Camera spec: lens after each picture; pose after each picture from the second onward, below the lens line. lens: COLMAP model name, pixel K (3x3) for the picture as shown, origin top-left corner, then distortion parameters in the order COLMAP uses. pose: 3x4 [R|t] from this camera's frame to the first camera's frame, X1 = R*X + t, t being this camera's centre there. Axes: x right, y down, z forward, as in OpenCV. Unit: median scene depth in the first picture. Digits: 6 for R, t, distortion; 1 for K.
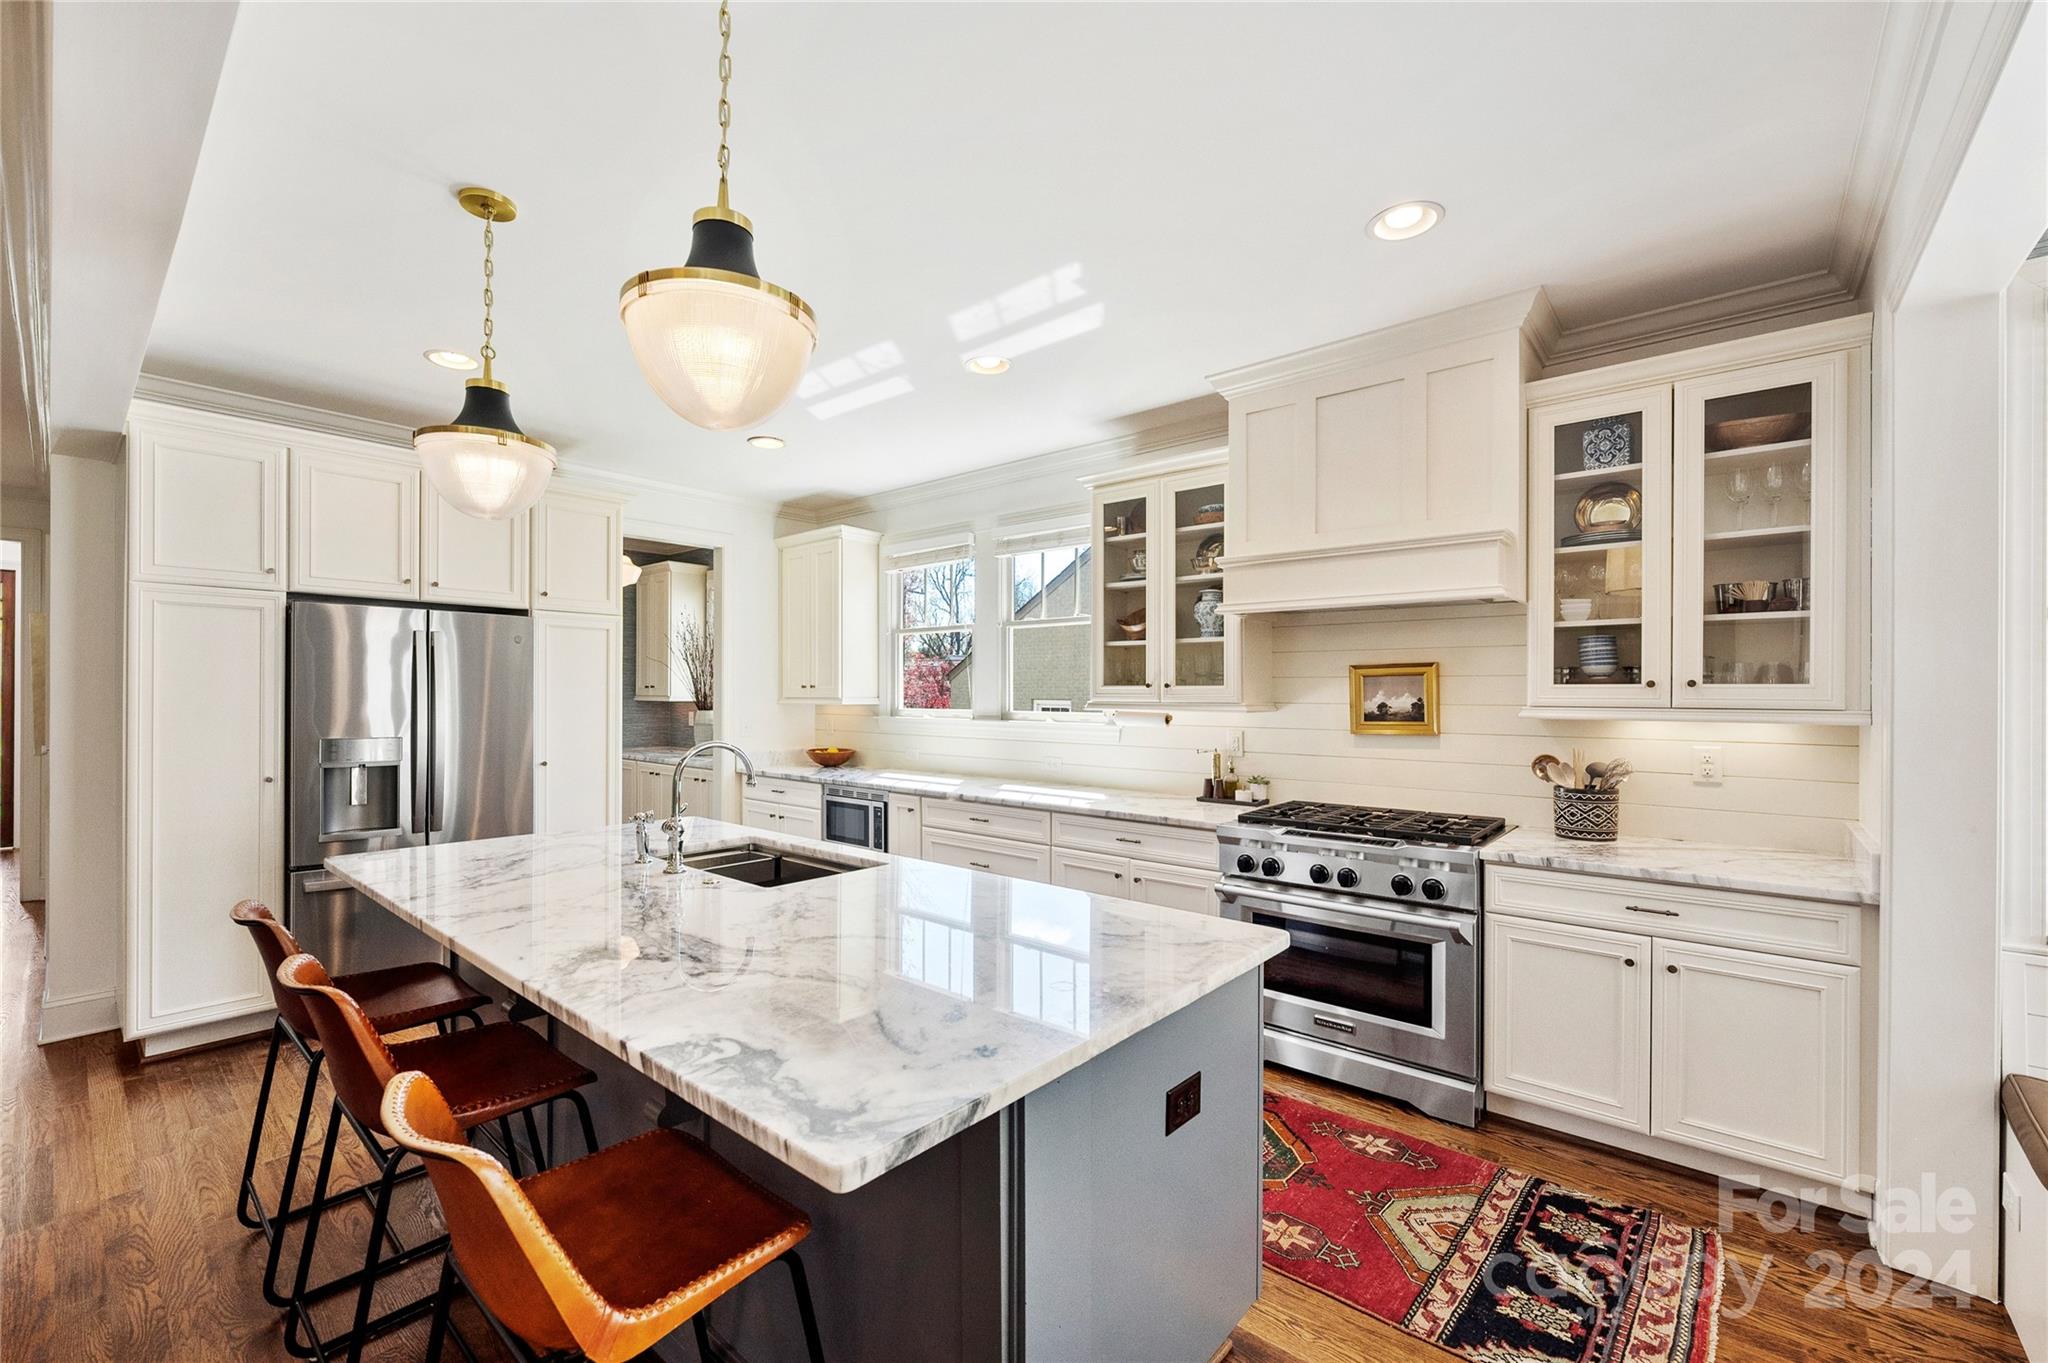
lens RADIAL K [[830.8, 0, 1015.9], [0, 830.8, 693.6], [0, 0, 1]] dist [0.003421, -0.000930]
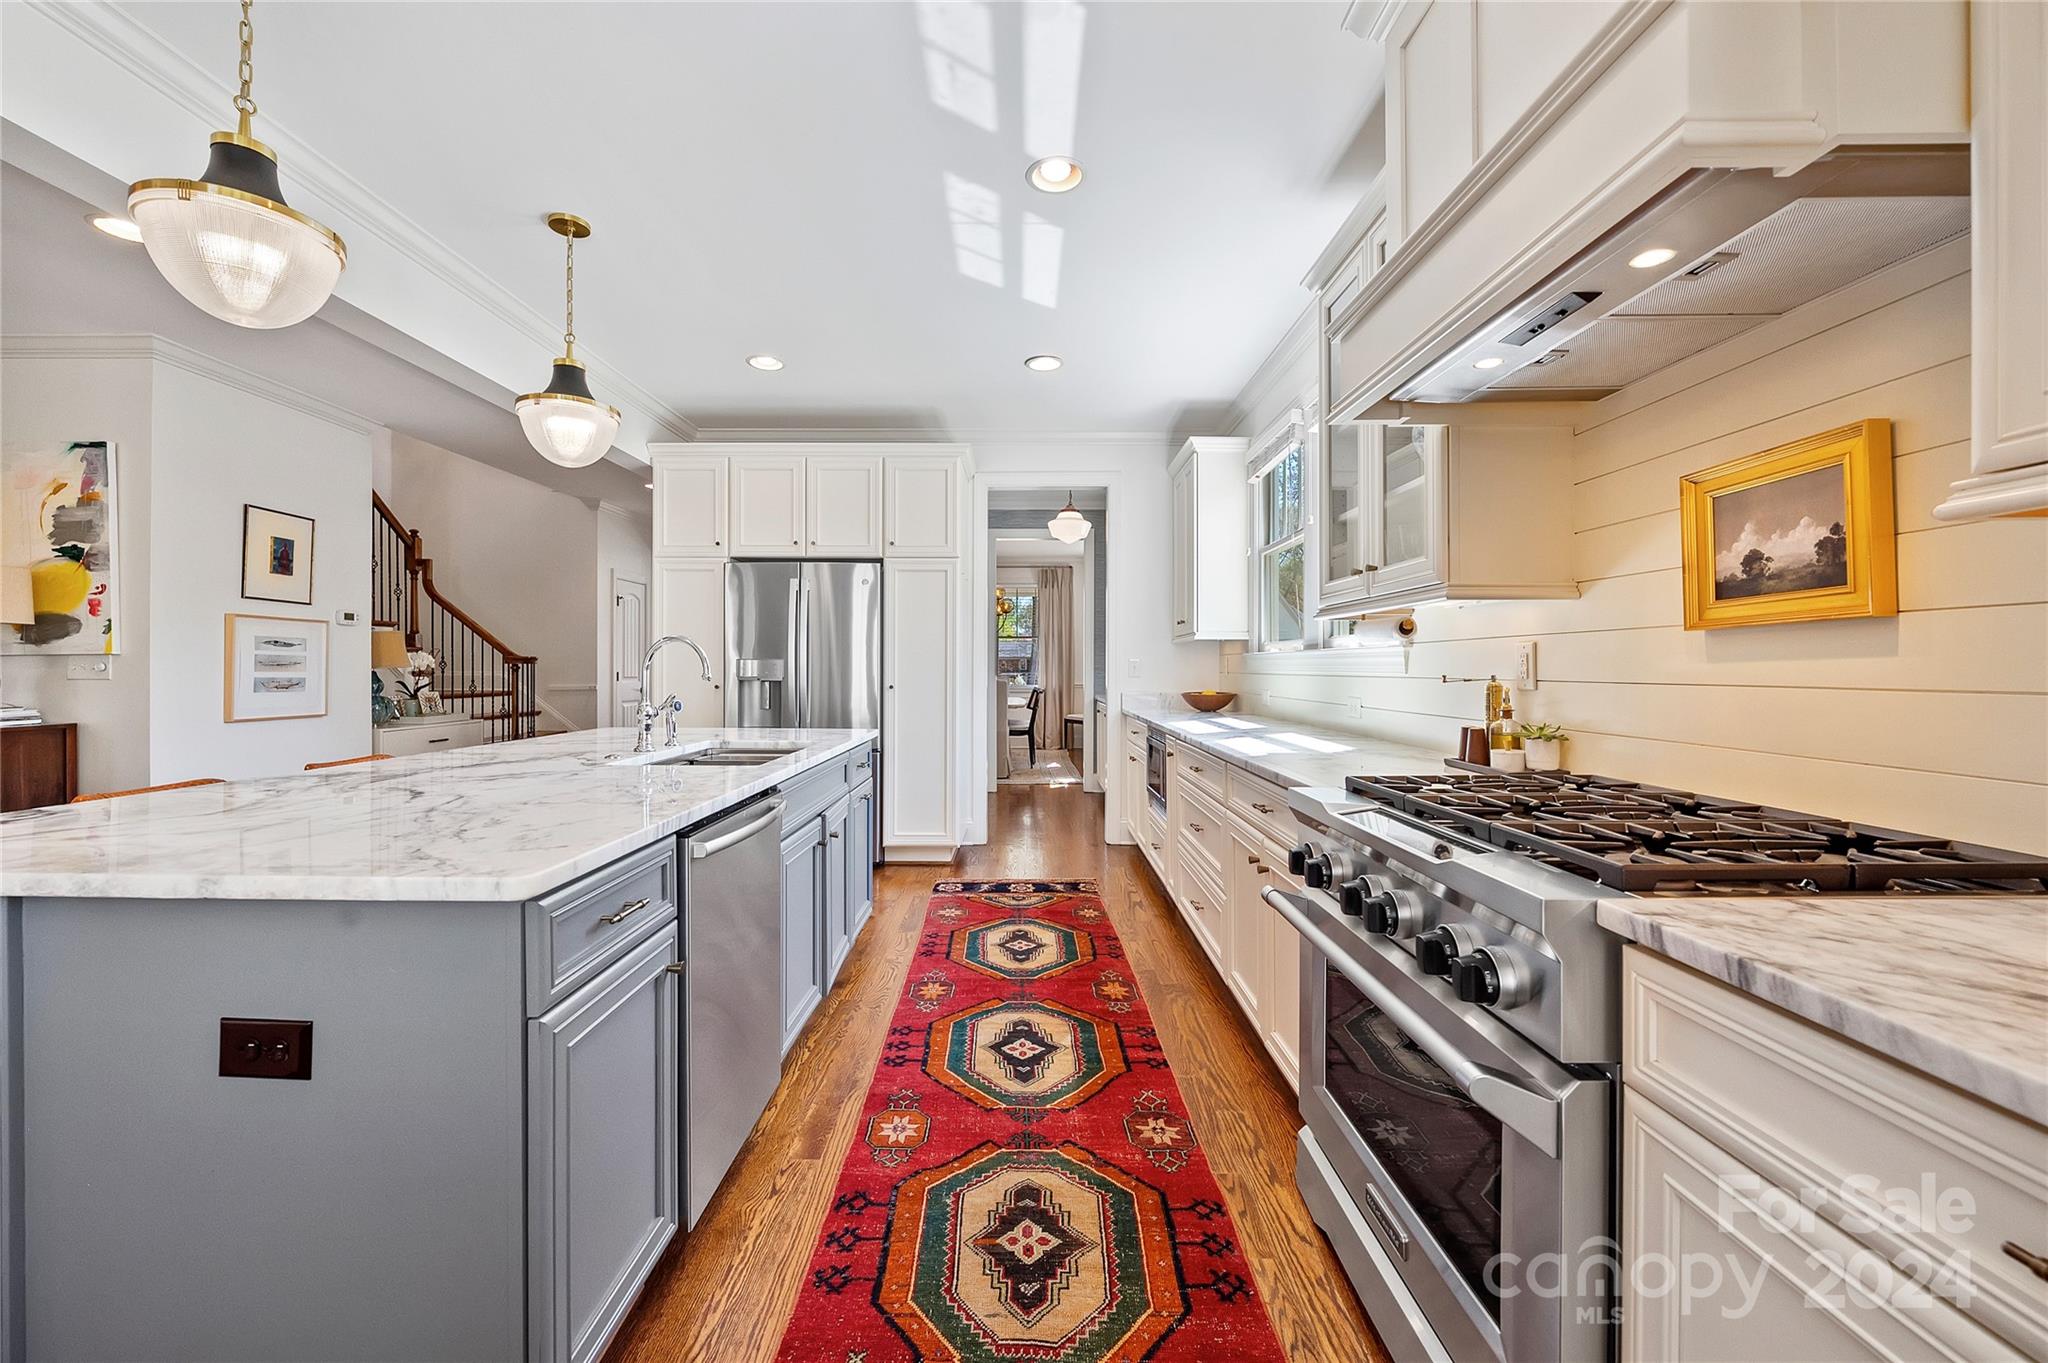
lens RADIAL K [[830.8, 0, 1025.2], [0, 830.8, 670.1], [0, 0, 1]] dist [0.003421, -0.000930]
pose [[0.656733, -0.001472, -0.754122, 0.522164], [-0.000702, 0.999996, -0.002563, 0.073961], [0.754123, 0.002213, 0.656730, 0.441925]]
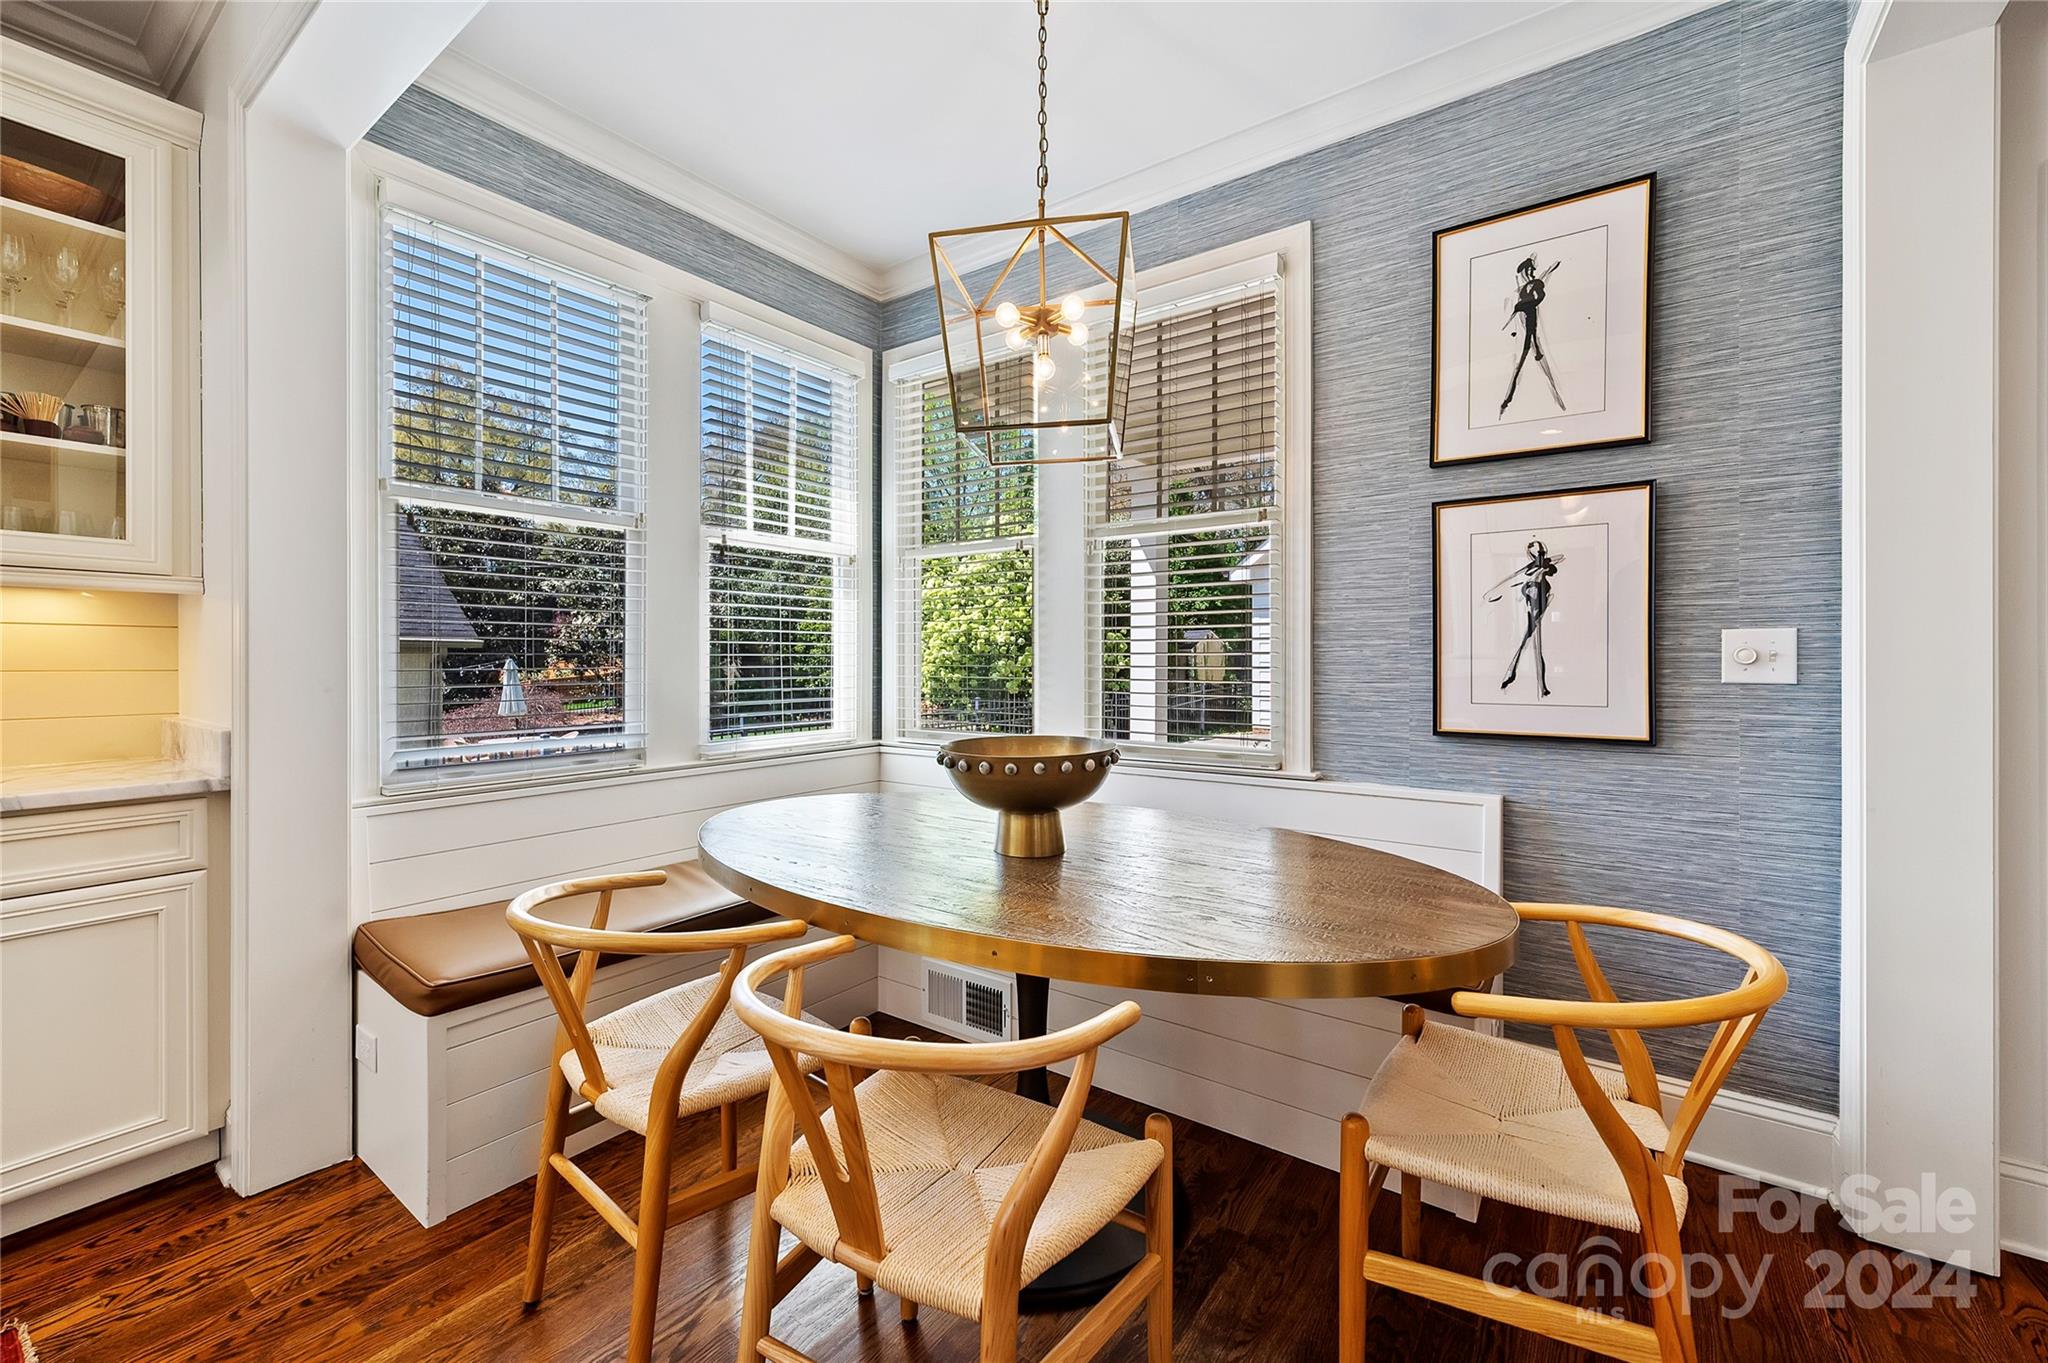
lens RADIAL K [[830.8, 0, 1037.5], [0, 830.8, 661.2], [0, 0, 1]] dist [0.003421, -0.000930]
pose [[-0.087824, -0.002241, 0.996133, 0.061069], [0.004157, 0.999988, 0.002616, 0.072494], [-0.996127, 0.004371, -0.087814, 0.143476]]
